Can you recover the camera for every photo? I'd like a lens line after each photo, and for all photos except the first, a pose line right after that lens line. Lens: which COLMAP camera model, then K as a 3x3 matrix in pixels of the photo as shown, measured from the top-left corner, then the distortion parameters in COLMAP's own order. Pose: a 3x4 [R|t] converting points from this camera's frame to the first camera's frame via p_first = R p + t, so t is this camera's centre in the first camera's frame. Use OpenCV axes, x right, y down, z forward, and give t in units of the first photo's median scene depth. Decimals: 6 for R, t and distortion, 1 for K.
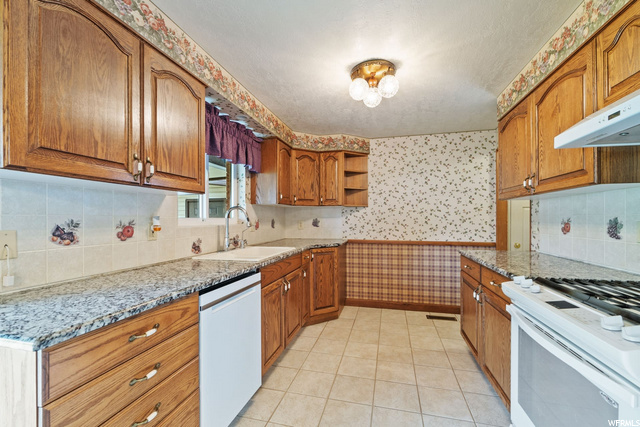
lens RADIAL K [[274.2, 0, 320.5], [0, 274.2, 219.6], [0, 0, 1]] dist [-0.006367, -0.000541]
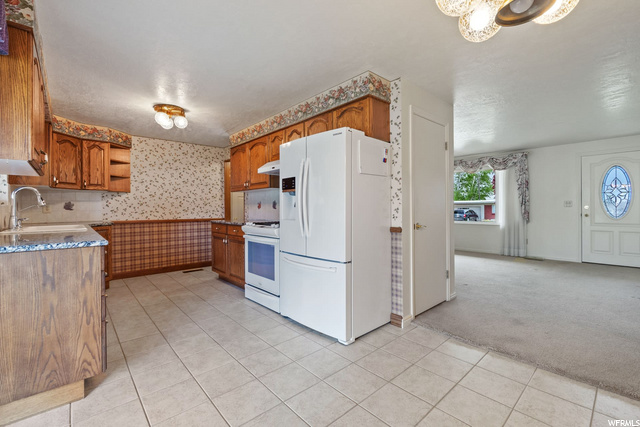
lens RADIAL K [[274.2, 0, 322.1], [0, 274.2, 210.1], [0, 0, 1]] dist [-0.006367, -0.000541]
pose [[0.555230, -0.008790, 0.831650, -0.371682], [0.007572, 0.999956, 0.005513, 0.031237], [-0.831662, 0.003236, 0.555272, -0.366607]]
